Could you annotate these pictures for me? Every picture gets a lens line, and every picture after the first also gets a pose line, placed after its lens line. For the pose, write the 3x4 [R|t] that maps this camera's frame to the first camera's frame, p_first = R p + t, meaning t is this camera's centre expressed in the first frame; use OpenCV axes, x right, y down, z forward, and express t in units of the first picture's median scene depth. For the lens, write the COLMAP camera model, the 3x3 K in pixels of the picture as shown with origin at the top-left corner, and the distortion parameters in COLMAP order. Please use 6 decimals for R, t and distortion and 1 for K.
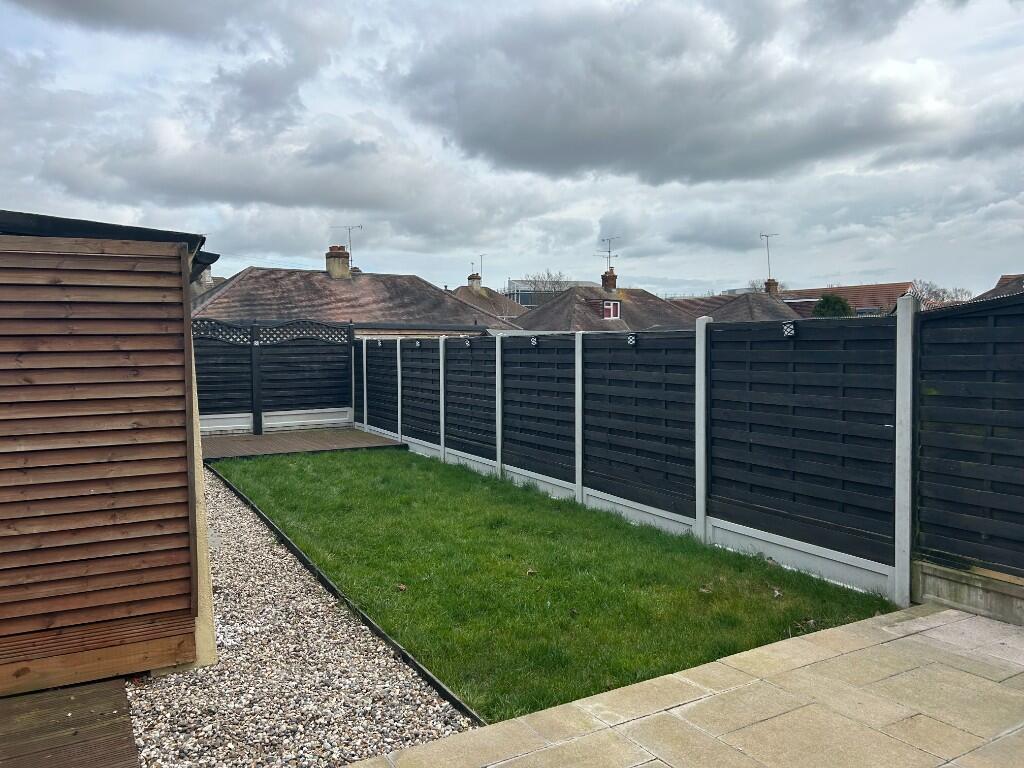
lens RADIAL K [[779.7, 0, 506.5], [0, 779.7, 387.3], [0, 0, 1]] dist [0.023882, -0.005953]
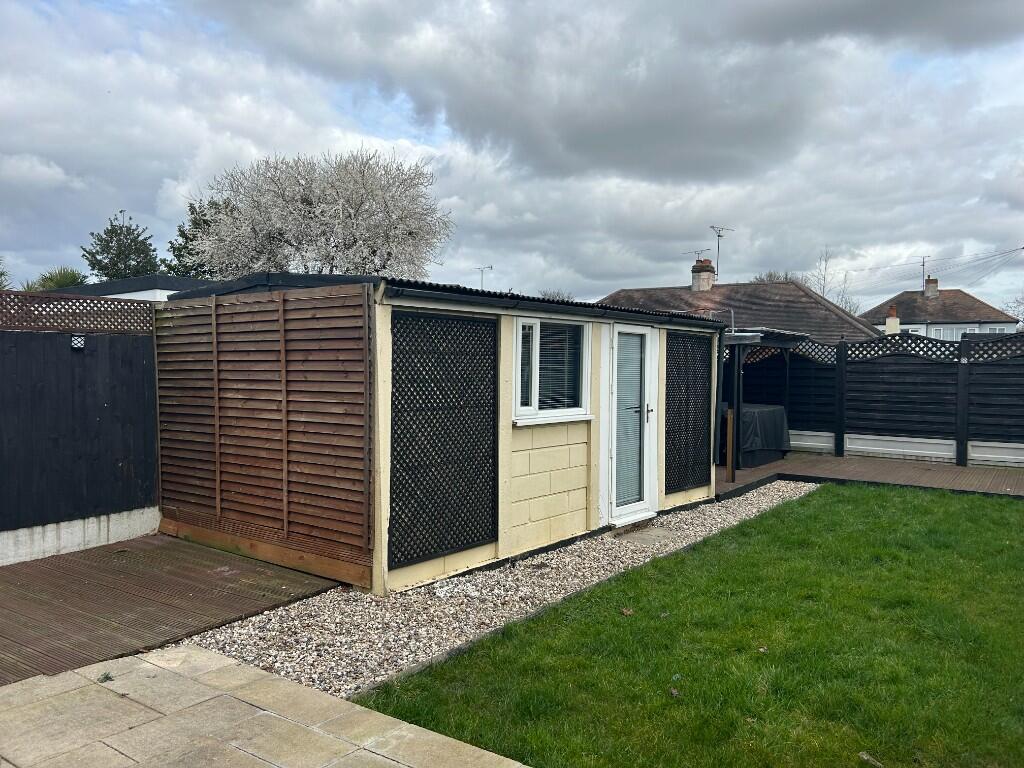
lens RADIAL K [[779.7, 0, 507.3], [0, 779.7, 377.7], [0, 0, 1]] dist [0.023882, -0.005953]
pose [[0.435041, 0.030075, -0.899908, 0.560603], [-0.061262, 0.998115, 0.003741, -0.021795], [0.898324, 0.053503, 0.436063, 0.369394]]
